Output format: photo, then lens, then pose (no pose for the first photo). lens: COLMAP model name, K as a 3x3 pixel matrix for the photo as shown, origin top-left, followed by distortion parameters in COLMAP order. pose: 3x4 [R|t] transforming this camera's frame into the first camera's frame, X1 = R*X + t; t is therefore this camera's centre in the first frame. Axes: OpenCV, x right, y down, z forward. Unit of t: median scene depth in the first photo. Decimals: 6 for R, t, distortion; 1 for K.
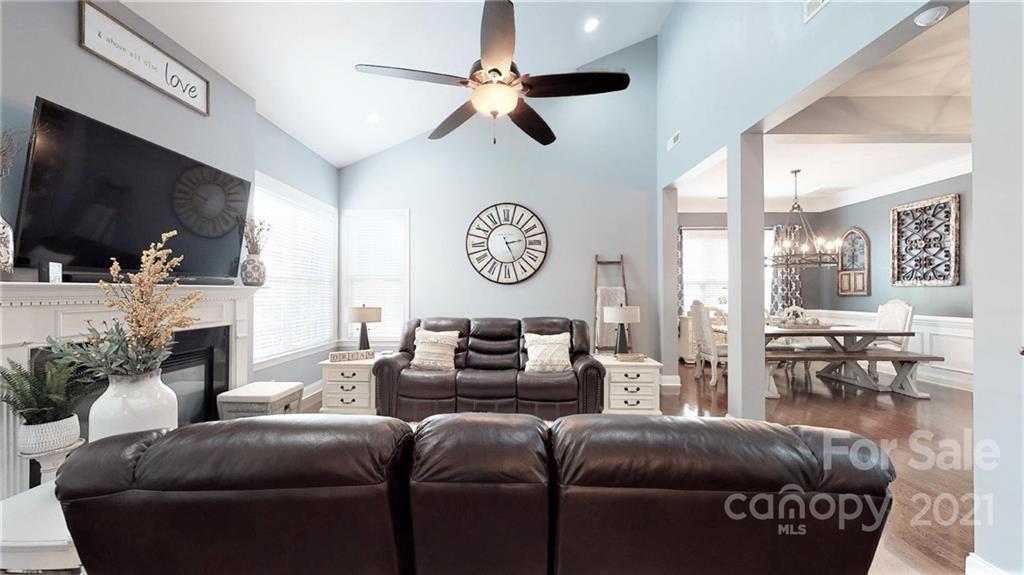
lens RADIAL K [[376.5, 0, 510.8], [0, 376.5, 291.7], [0, 0, 1]] dist [-0.002081, -0.000193]
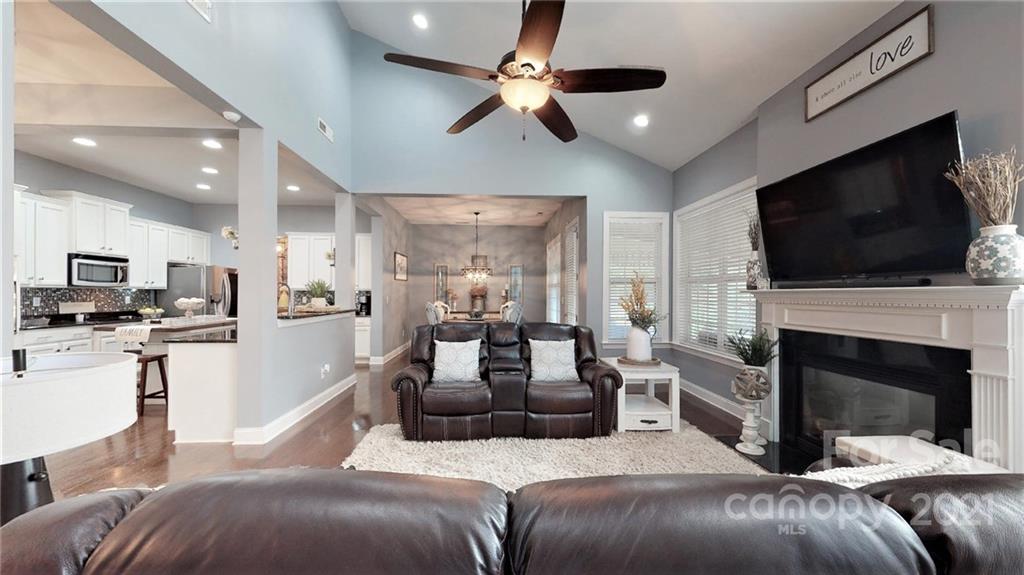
lens RADIAL K [[376.5, 0, 510.8], [0, 376.5, 291.7], [0, 0, 1]] dist [-0.002081, -0.000193]
pose [[-0.996932, -0.003082, -0.078211, 0.031205], [-0.002684, 0.999983, -0.005196, -0.000821], [0.078225, -0.004970, -0.996923, 0.956106]]
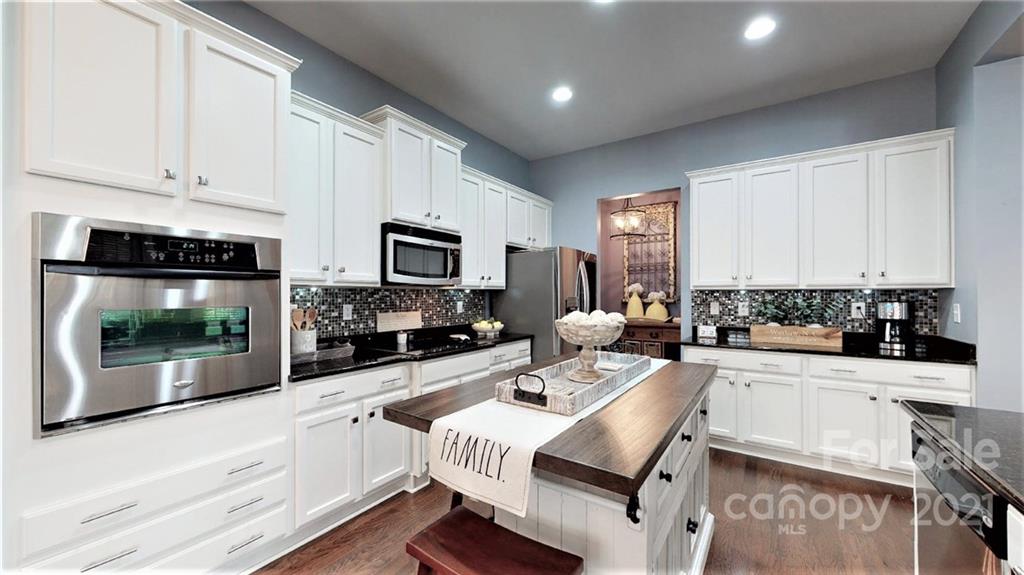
lens RADIAL K [[376.5, 0, 510.8], [0, 376.5, 291.7], [0, 0, 1]] dist [-0.002081, -0.000193]
pose [[-0.837211, 0.005105, 0.546855, 0.625287], [0.000420, 0.999962, -0.008690, -0.001811], [-0.546879, -0.007046, -0.837182, 0.278797]]
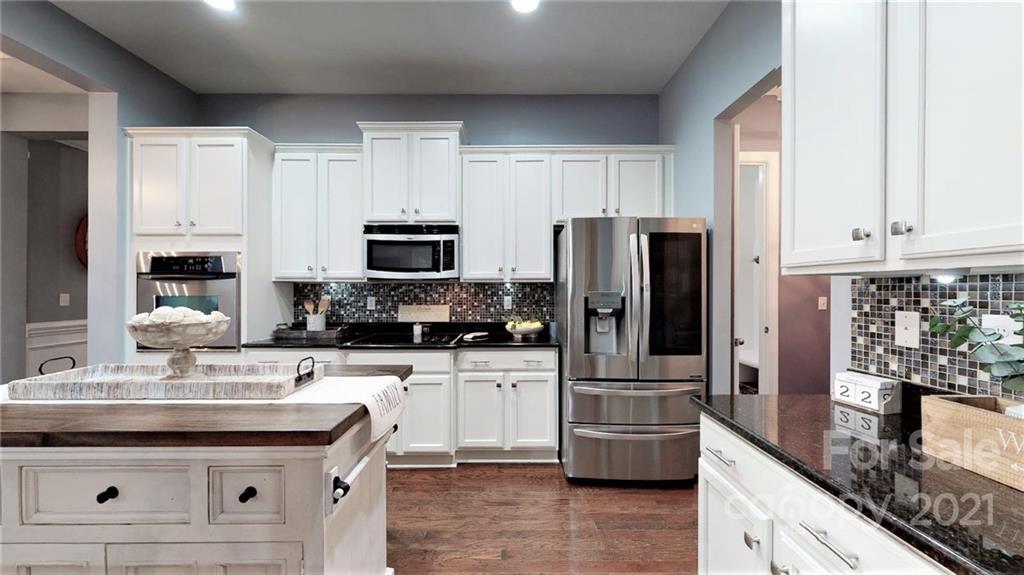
lens RADIAL K [[376.5, 0, 510.8], [0, 376.5, 291.7], [0, 0, 1]] dist [-0.002081, -0.000193]
pose [[-0.025202, -0.005991, 0.999664, 0.461772], [-0.001561, 0.999981, 0.005954, -0.001382], [-0.999681, -0.001410, -0.025211, -0.251386]]
